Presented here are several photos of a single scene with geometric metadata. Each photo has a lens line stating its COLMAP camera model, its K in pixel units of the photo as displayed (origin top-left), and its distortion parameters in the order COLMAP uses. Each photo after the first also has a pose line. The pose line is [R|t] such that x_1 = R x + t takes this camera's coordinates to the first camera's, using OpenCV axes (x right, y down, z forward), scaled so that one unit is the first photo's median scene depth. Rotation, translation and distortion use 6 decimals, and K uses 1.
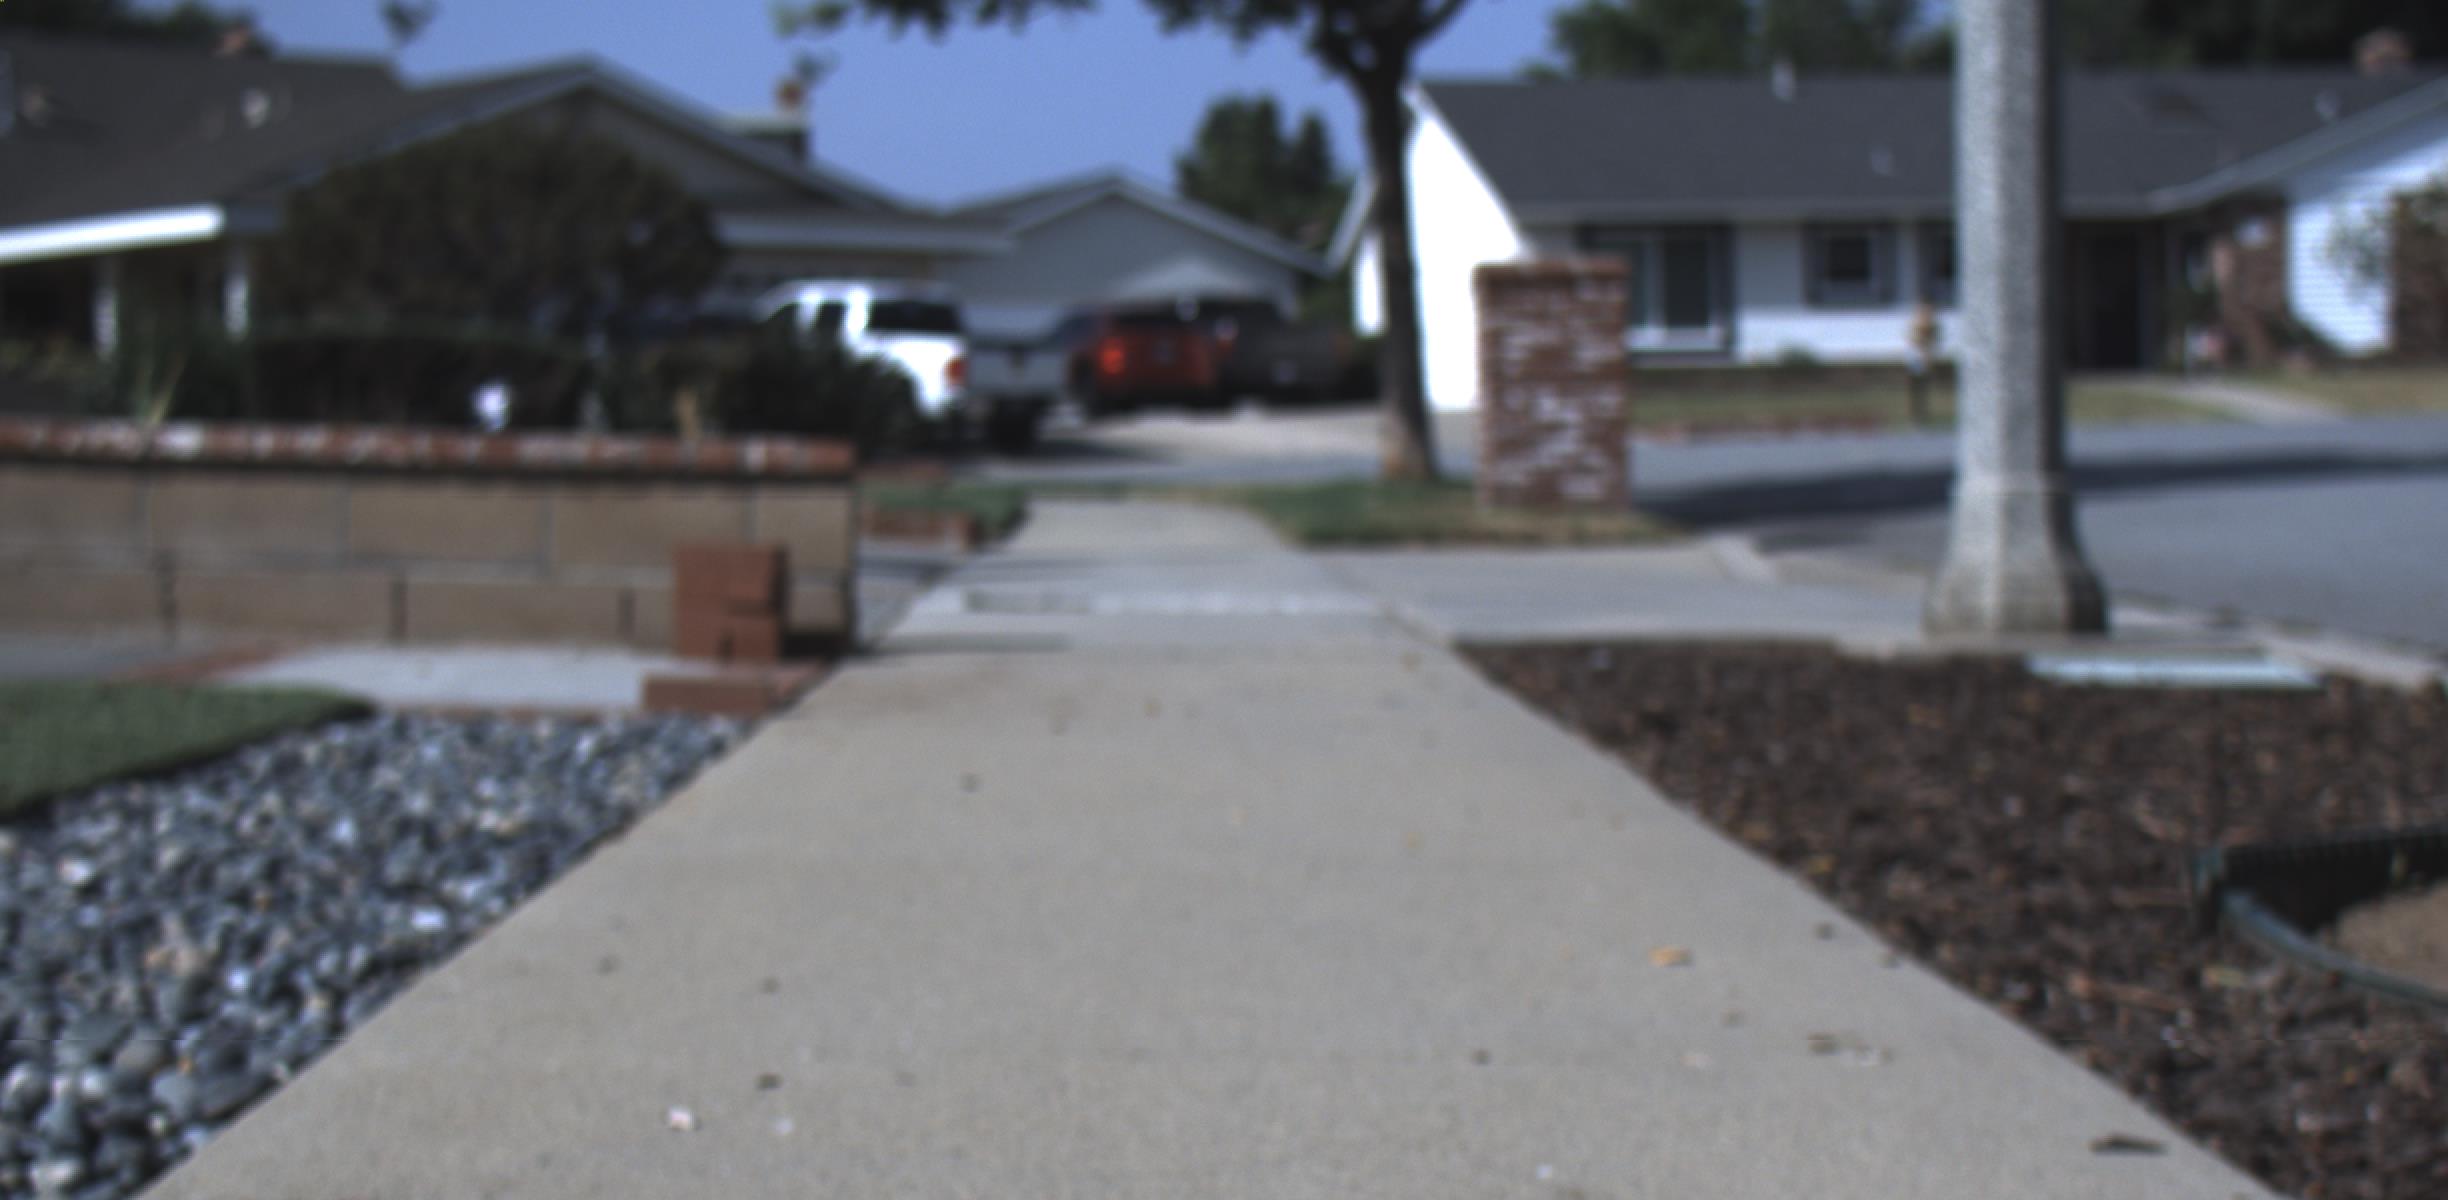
lens RADIAL K [[5218.0, 0, 1342.6], [0, 5218.0, 861.6], [0, 0, 1]] dist [-0.121434, 1.865899]
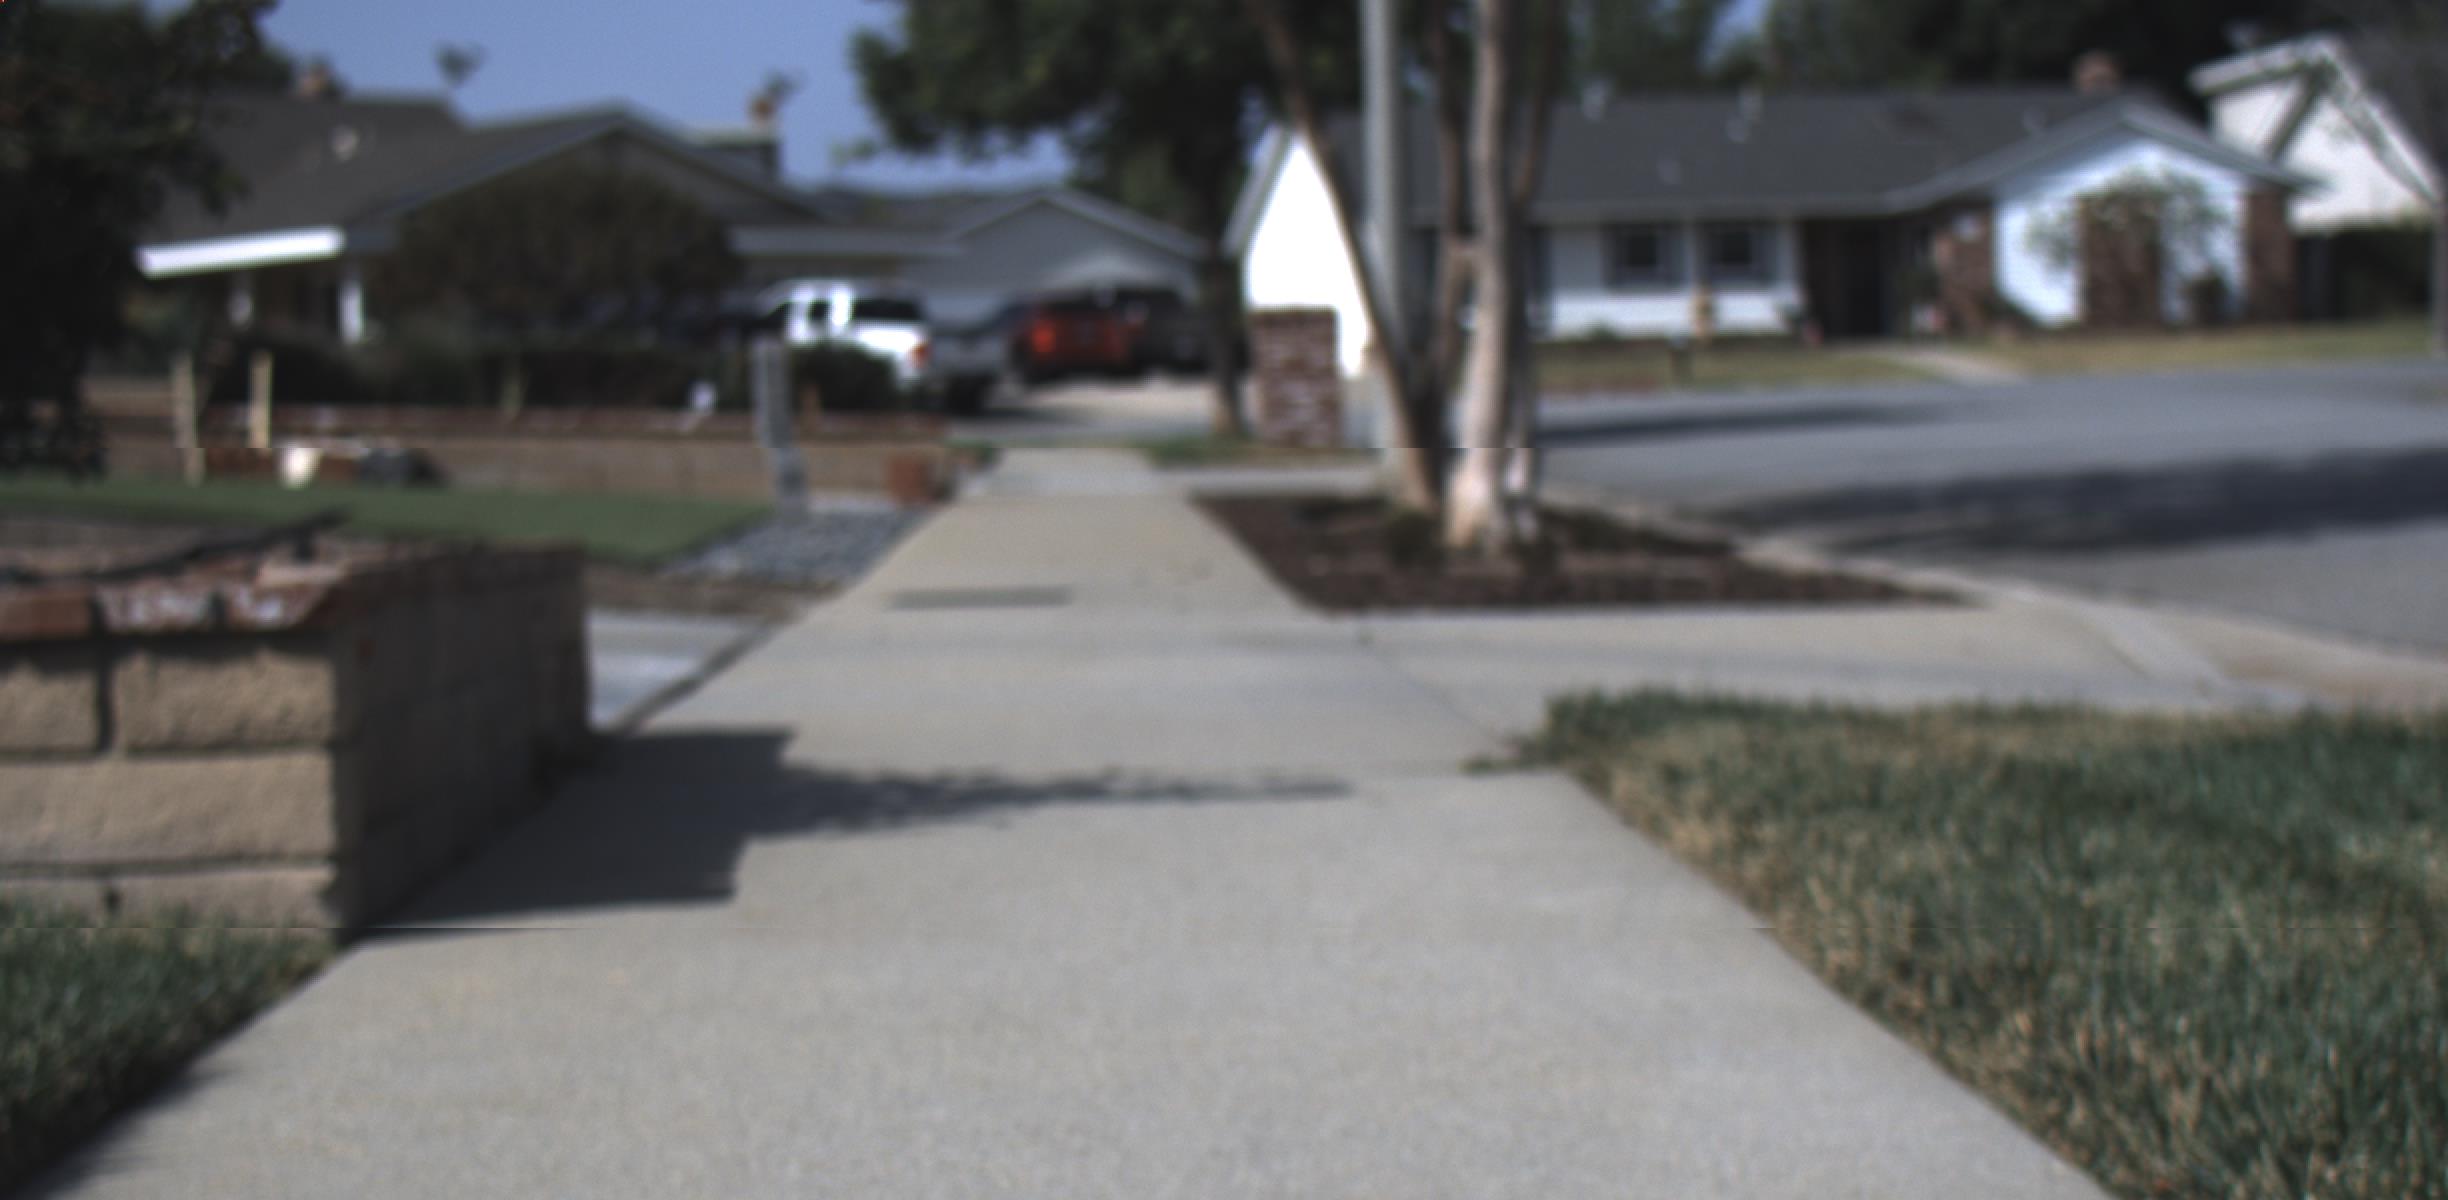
lens RADIAL K [[5218.0, 0, 1342.6], [0, 5218.0, 861.6], [0, 0, 1]] dist [-0.121434, 1.865899]
pose [[0.999852, -0.012424, 0.011871, 0.010873], [0.012329, 0.999892, 0.008036, 0.018764], [-0.011970, -0.007889, 0.999897, -0.244695]]
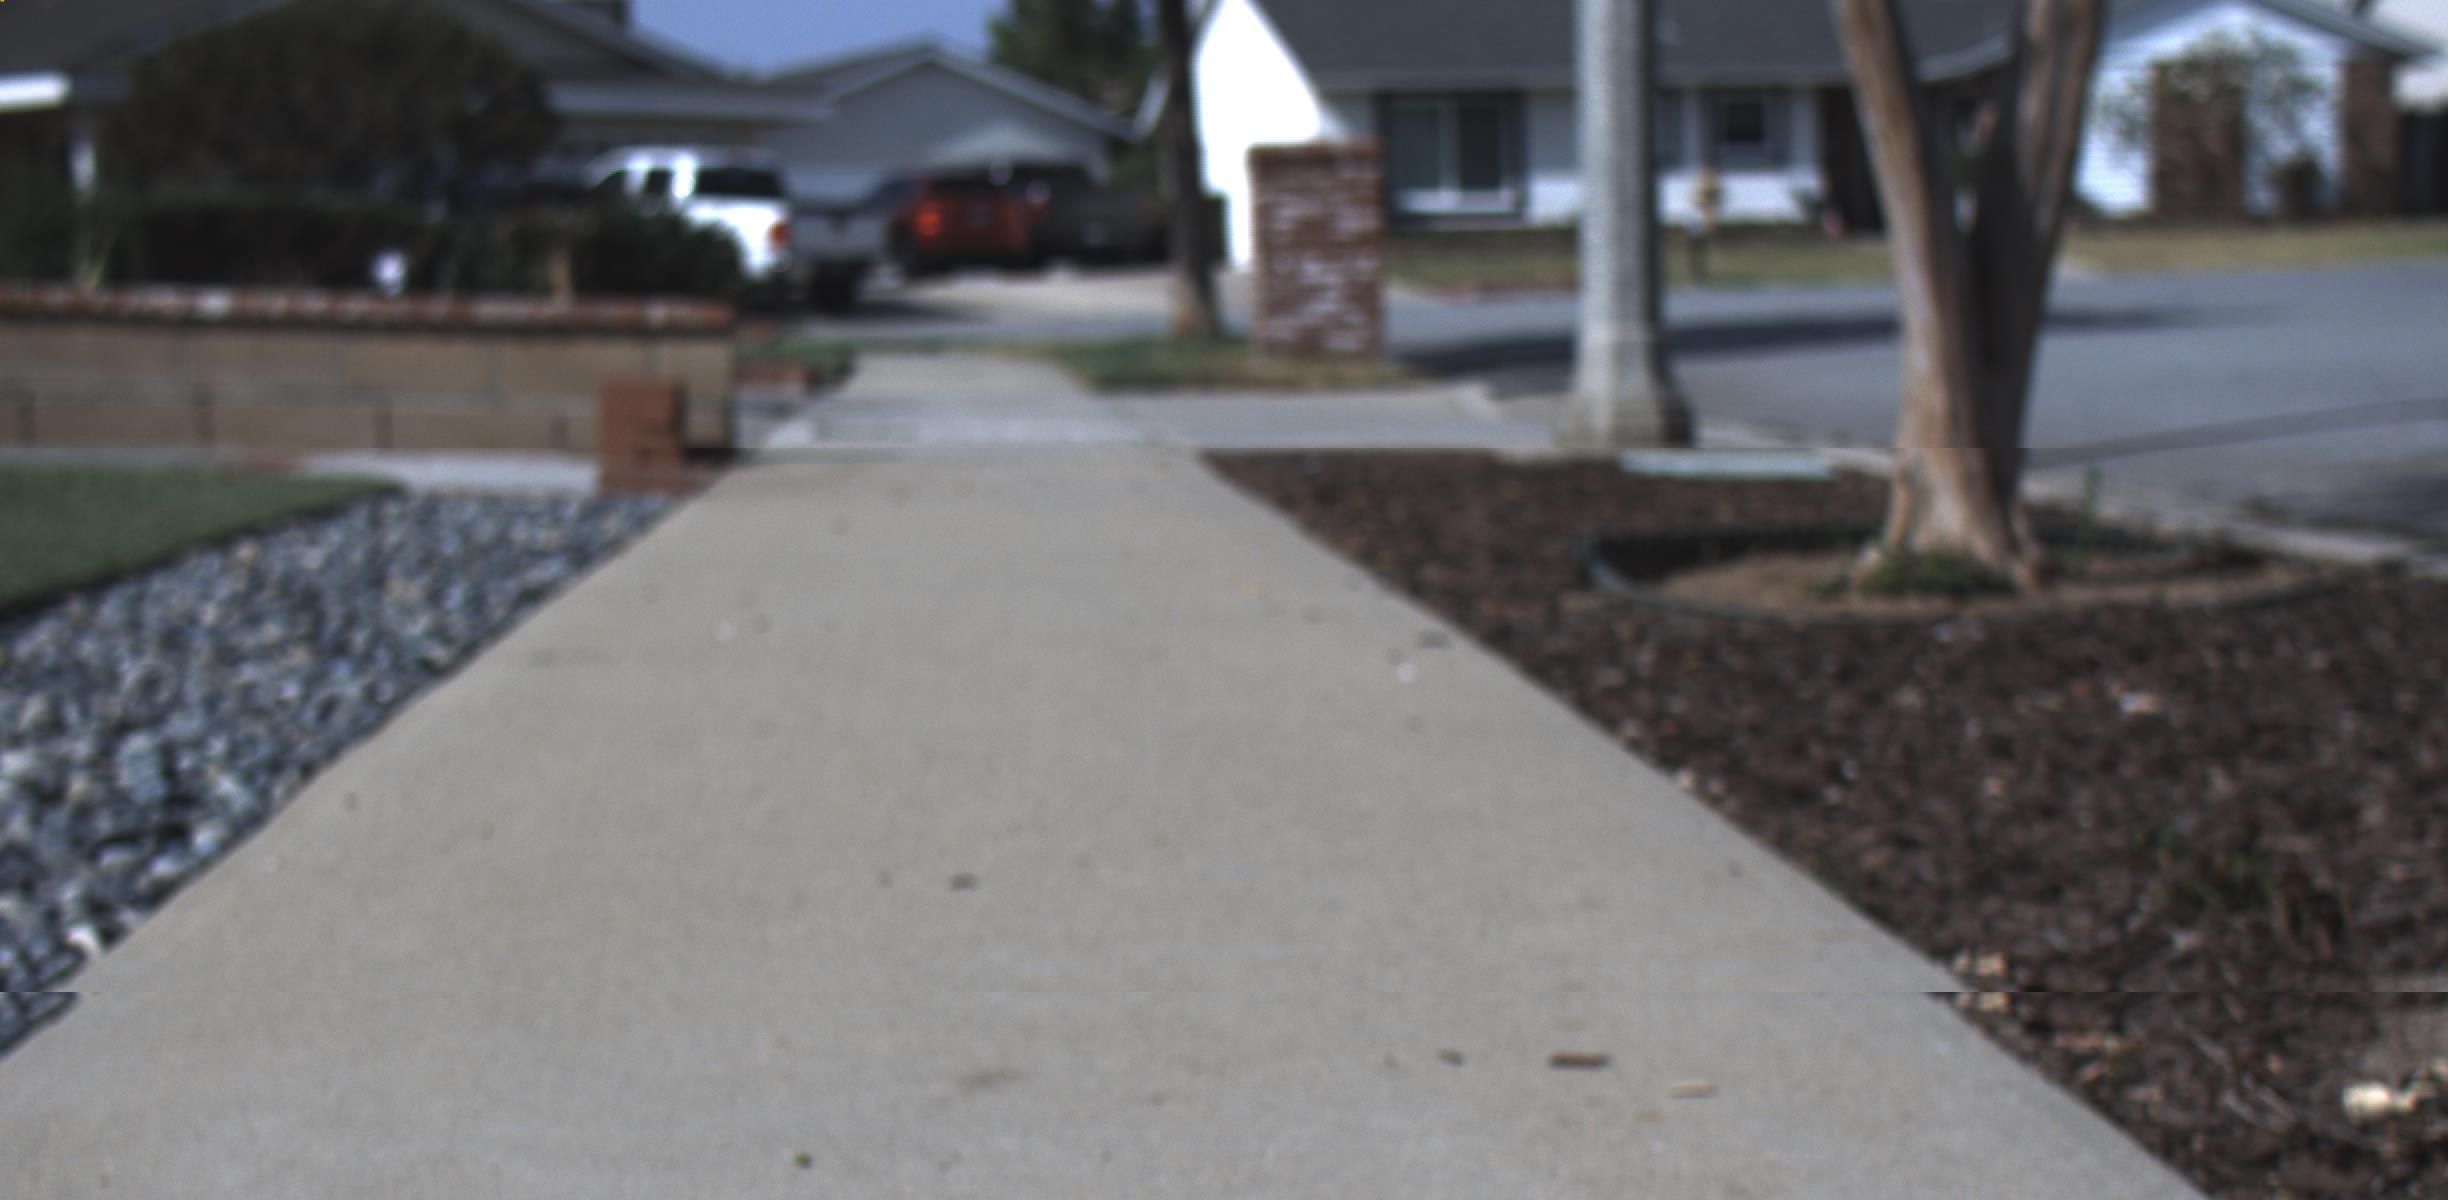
lens RADIAL K [[5218.0, 0, 1342.6], [0, 5218.0, 861.6], [0, 0, 1]] dist [-0.121434, 1.865899]
pose [[0.999391, -0.006107, 0.034370, 0.001982], [0.005185, 0.999626, 0.026866, 0.003823], [-0.034521, -0.026672, 0.999048, -0.047648]]
